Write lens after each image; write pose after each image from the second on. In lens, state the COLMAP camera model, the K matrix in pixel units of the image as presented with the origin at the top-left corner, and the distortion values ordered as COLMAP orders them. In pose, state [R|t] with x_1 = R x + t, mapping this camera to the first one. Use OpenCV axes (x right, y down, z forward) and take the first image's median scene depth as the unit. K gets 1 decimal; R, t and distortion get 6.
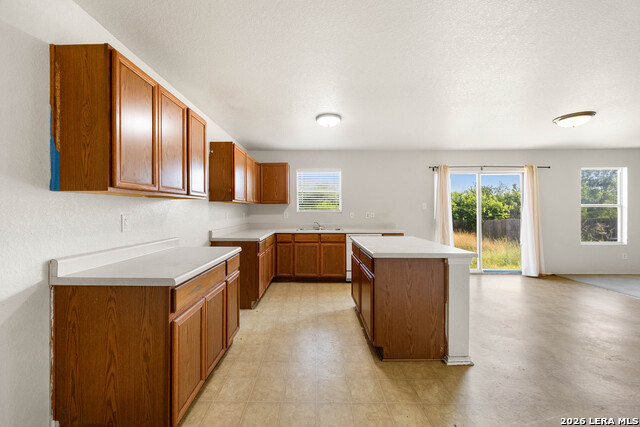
lens RADIAL K [[248.6, 0, 319.9], [0, 248.6, 209.7], [0, 0, 1]] dist [-0.003187, 0.000303]
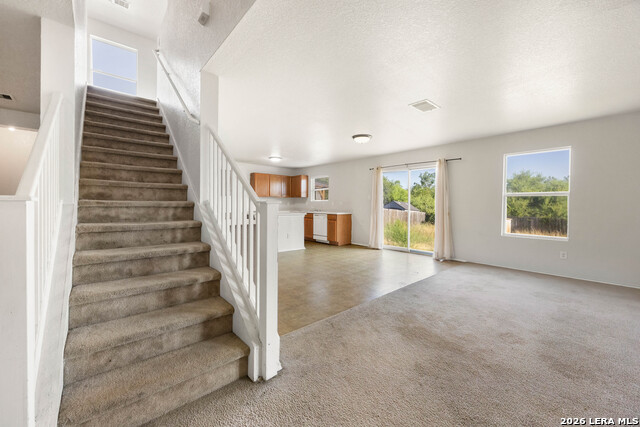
lens RADIAL K [[248.6, 0, 320.3], [0, 248.6, 212.0], [0, 0, 1]] dist [-0.003187, 0.000303]
pose [[0.667045, 0.029086, -0.744449, 1.152276], [-0.011289, 0.999518, 0.028937, 0.026272], [0.744932, -0.010898, 0.667052, -0.121739]]
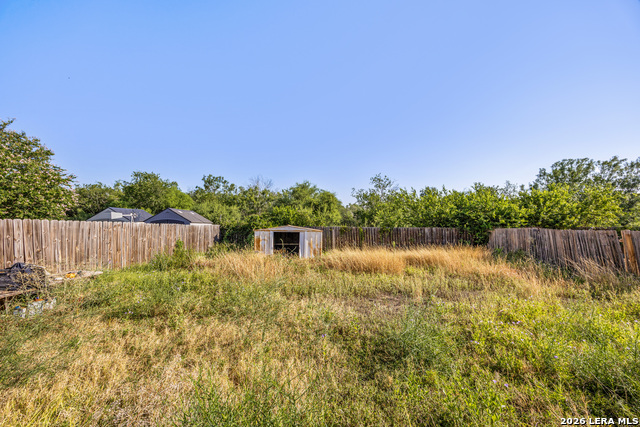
lens RADIAL K [[248.6, 0, 321.6], [0, 248.6, 212.3], [0, 0, 1]] dist [-0.003187, 0.000303]
pose [[0.999985, 0.003868, -0.003758, 0.524989], [-0.003876, 0.999990, -0.002048, -0.009665], [0.003750, 0.002062, 0.999991, 0.888131]]
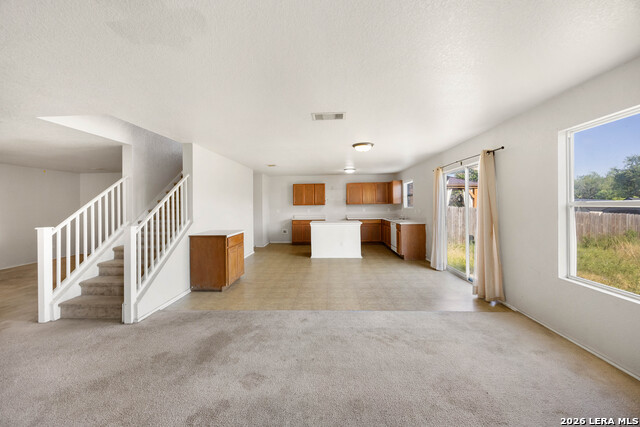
lens RADIAL K [[248.6, 0, 320.0], [0, 248.6, 206.5], [0, 0, 1]] dist [-0.003187, 0.000303]
pose [[-0.038560, 0.005984, -0.999238, 1.417554], [0.013816, 0.999890, 0.005455, -0.018628], [0.999161, -0.013595, -0.038639, 0.461896]]
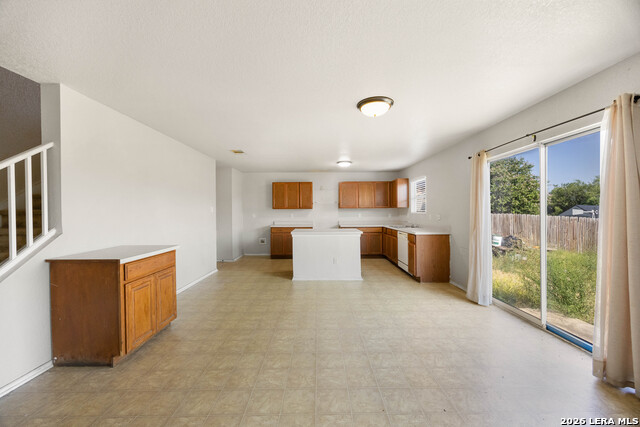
lens RADIAL K [[248.6, 0, 322.7], [0, 248.6, 210.3], [0, 0, 1]] dist [-0.003187, 0.000303]
pose [[0.021445, -0.004592, -0.999759, 1.091049], [0.007204, 0.999964, -0.004439, -0.004873], [0.999744, -0.007107, 0.021477, 0.458131]]
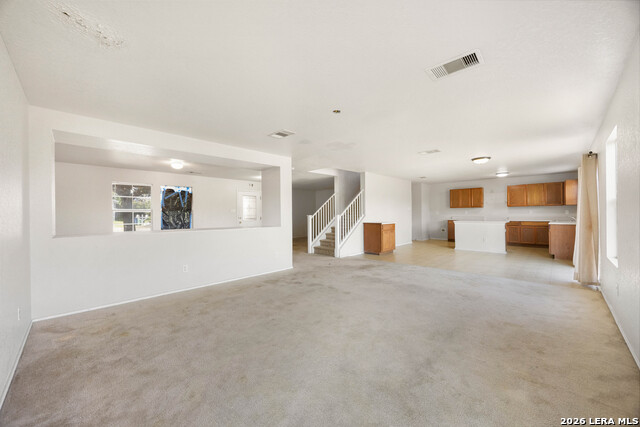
lens RADIAL K [[248.6, 0, 324.8], [0, 248.6, 213.3], [0, 0, 1]] dist [-0.003187, 0.000303]
pose [[-0.677830, 0.005131, -0.735201, 1.823497], [0.009877, 0.999949, -0.002128, 0.015546], [0.735152, -0.008703, -0.677846, 0.800858]]
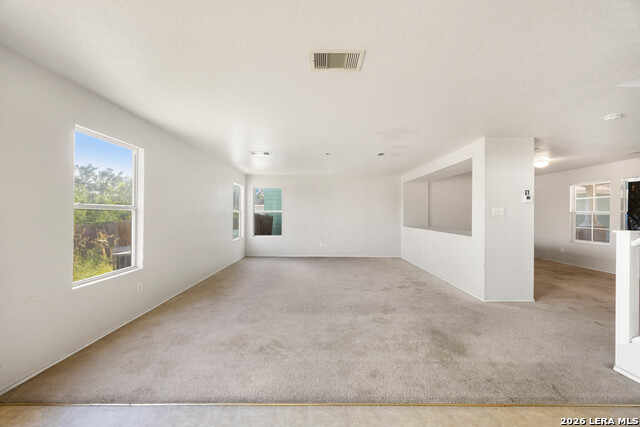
lens RADIAL K [[248.6, 0, 315.7], [0, 248.6, 213.1], [0, 0, 1]] dist [-0.003187, 0.000303]
pose [[0.000419, 0.002354, 0.999997, 0.528354], [-0.003198, 0.999992, -0.002353, -0.003143], [-0.999995, -0.003197, 0.000426, 0.488943]]
